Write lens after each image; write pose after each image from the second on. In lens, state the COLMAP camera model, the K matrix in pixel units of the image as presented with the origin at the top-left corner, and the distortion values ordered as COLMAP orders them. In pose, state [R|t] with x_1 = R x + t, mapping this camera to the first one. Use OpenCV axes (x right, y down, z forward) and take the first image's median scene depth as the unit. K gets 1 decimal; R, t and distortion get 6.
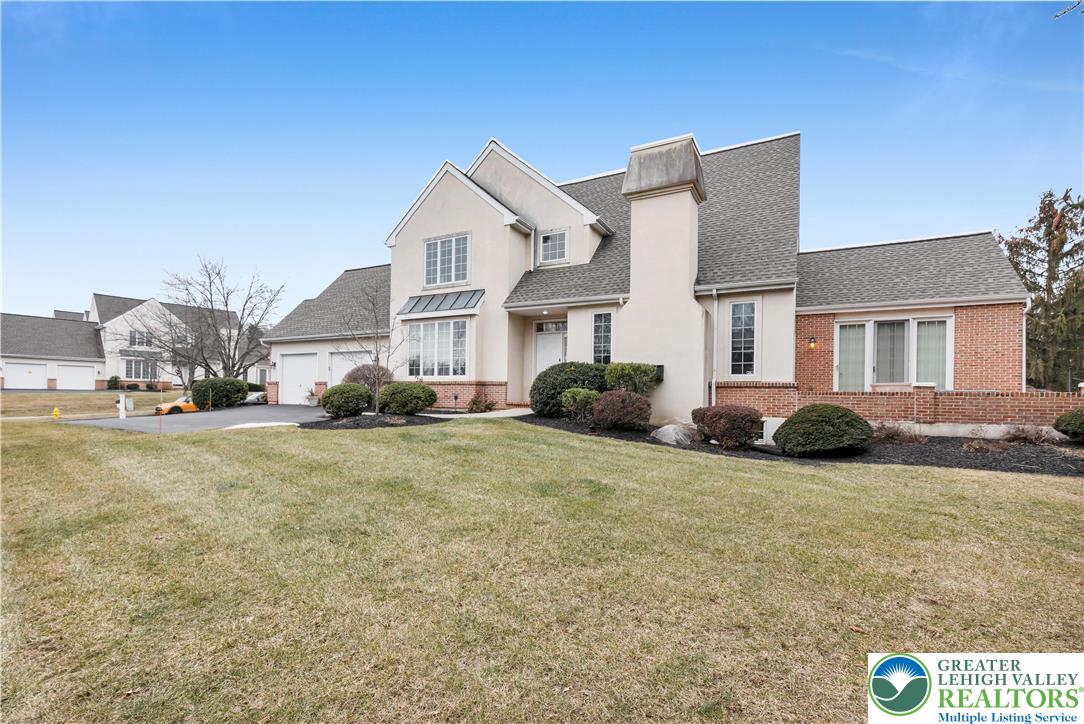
lens RADIAL K [[474.1, 0, 532.7], [0, 474.1, 387.4], [0, 0, 1]] dist [0.010065, 0.000368]
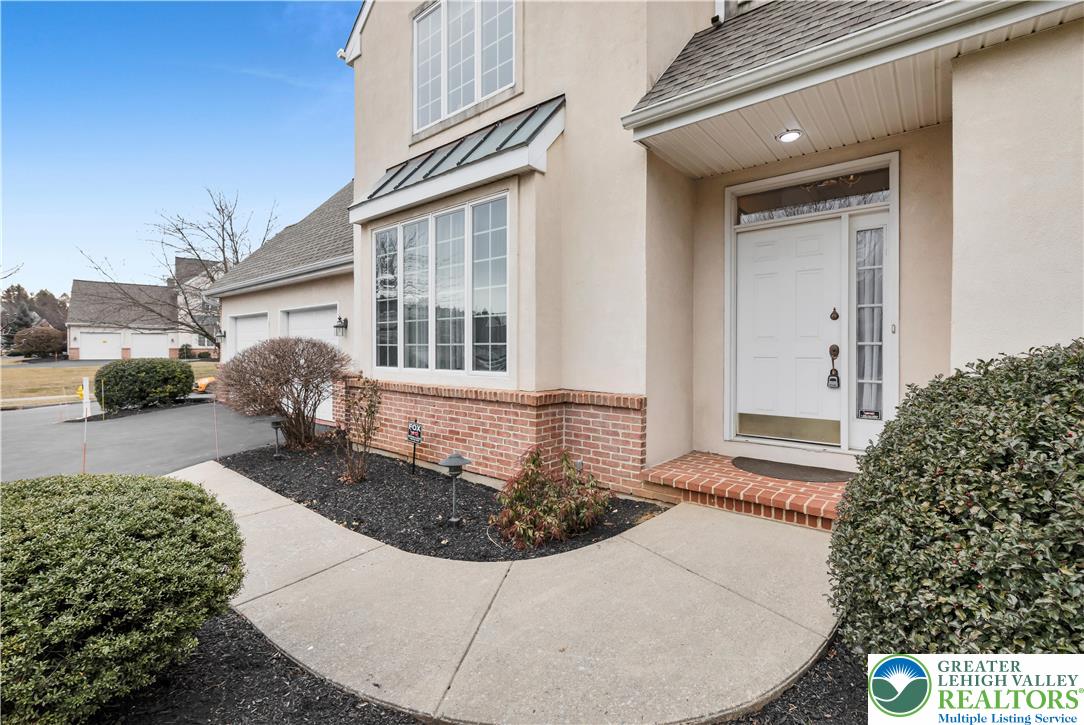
lens RADIAL K [[474.1, 0, 537.2], [0, 474.1, 346.3], [0, 0, 1]] dist [0.010065, 0.000368]
pose [[0.978136, -0.011925, -0.207624, -0.056701], [0.013199, 0.999902, 0.004751, -0.043279], [0.207546, -0.007388, 0.978197, 0.692142]]
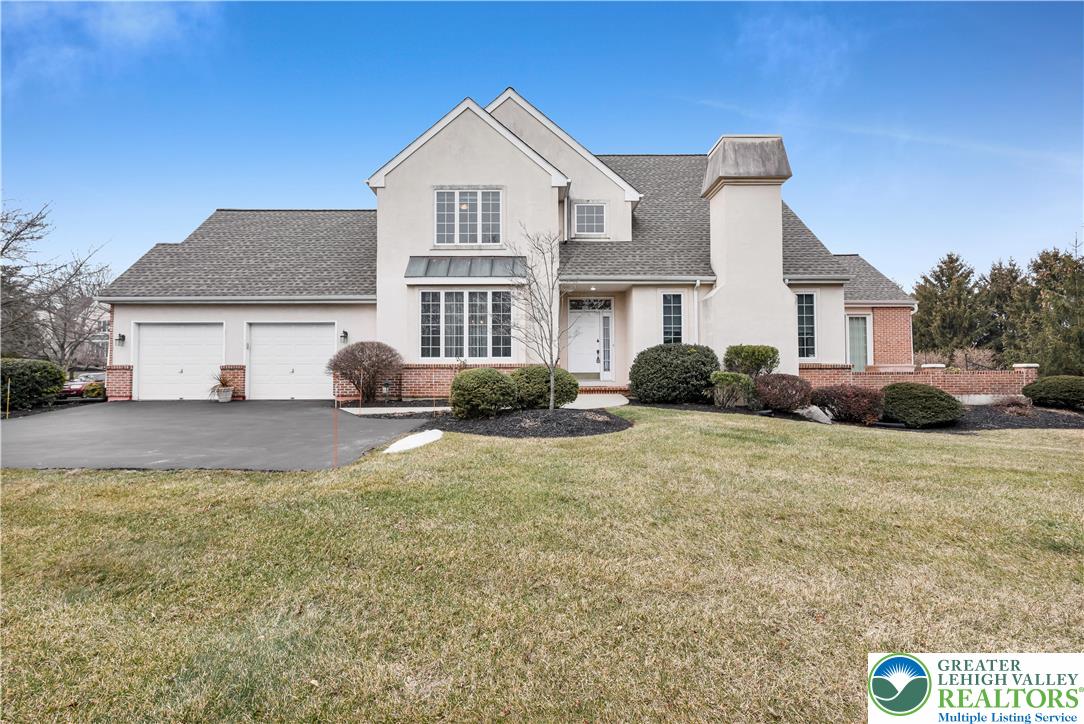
lens RADIAL K [[474.1, 0, 536.7], [0, 474.1, 361.6], [0, 0, 1]] dist [0.010065, 0.000368]
pose [[0.881154, 0.000997, 0.472829, -0.490521], [0.008115, 0.999819, -0.017232, -0.002424], [-0.472760, 0.019021, 0.880986, 0.240355]]
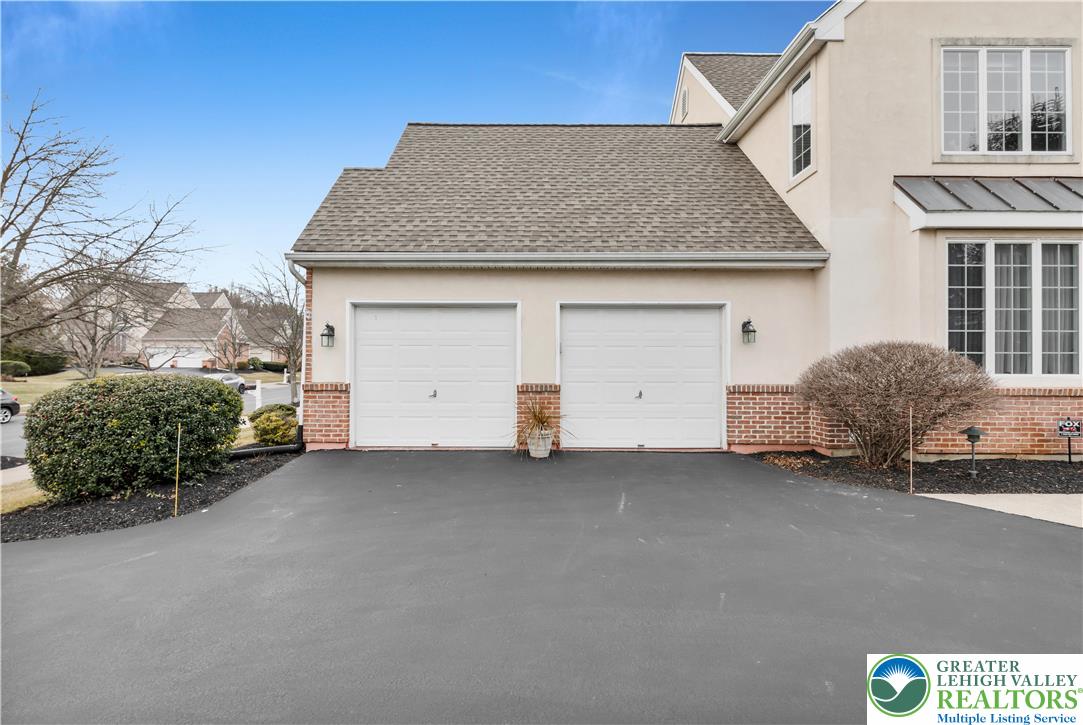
lens RADIAL K [[487.9, 0, 538.8], [0, 487.9, 364.9], [0, 0, 1]] dist [-0.000889, 0.000066]
pose [[0.880607, -0.002716, 0.473840, -0.792841], [0.002142, 0.999996, 0.001751, -0.035068], [-0.473843, -0.000527, 0.880609, 0.859084]]
